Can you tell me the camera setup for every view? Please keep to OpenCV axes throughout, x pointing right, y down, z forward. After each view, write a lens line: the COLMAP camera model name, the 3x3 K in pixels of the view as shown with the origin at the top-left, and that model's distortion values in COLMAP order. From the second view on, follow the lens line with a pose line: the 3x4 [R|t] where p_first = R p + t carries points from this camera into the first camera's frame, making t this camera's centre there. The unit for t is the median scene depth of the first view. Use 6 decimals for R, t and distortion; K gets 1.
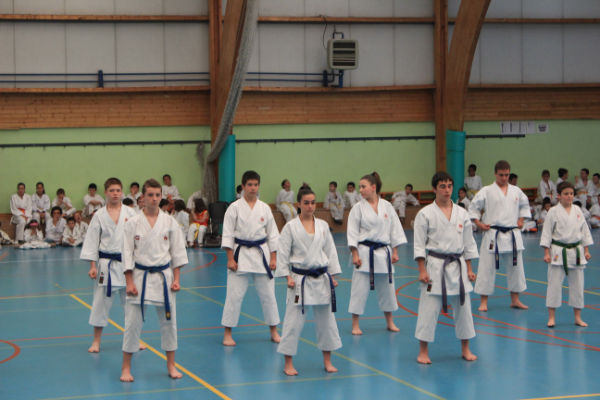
lens RADIAL K [[1421.3, 0, 301.2], [0, 1421.3, 179.0], [0, 0, 1]] dist [0.099777, 0.000000]
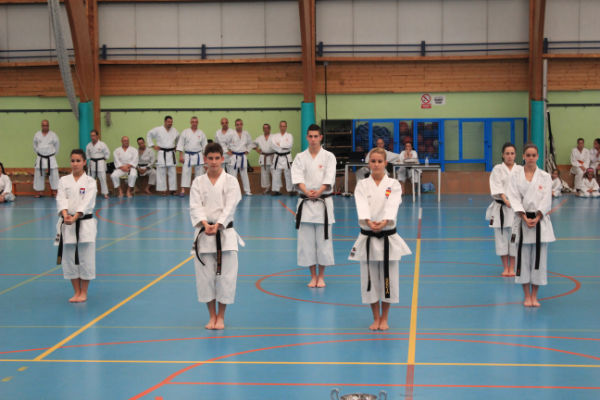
lens RADIAL K [[1252.9, 0, 300.0], [0, 1252.9, 178.1], [0, 0, 1]] dist [0.066450, 0.000000]
pose [[0.915048, 0.035579, -0.401772, 0.312067], [-0.021589, 0.998994, 0.039297, -0.009515], [0.402766, -0.027285, 0.914896, 0.099891]]
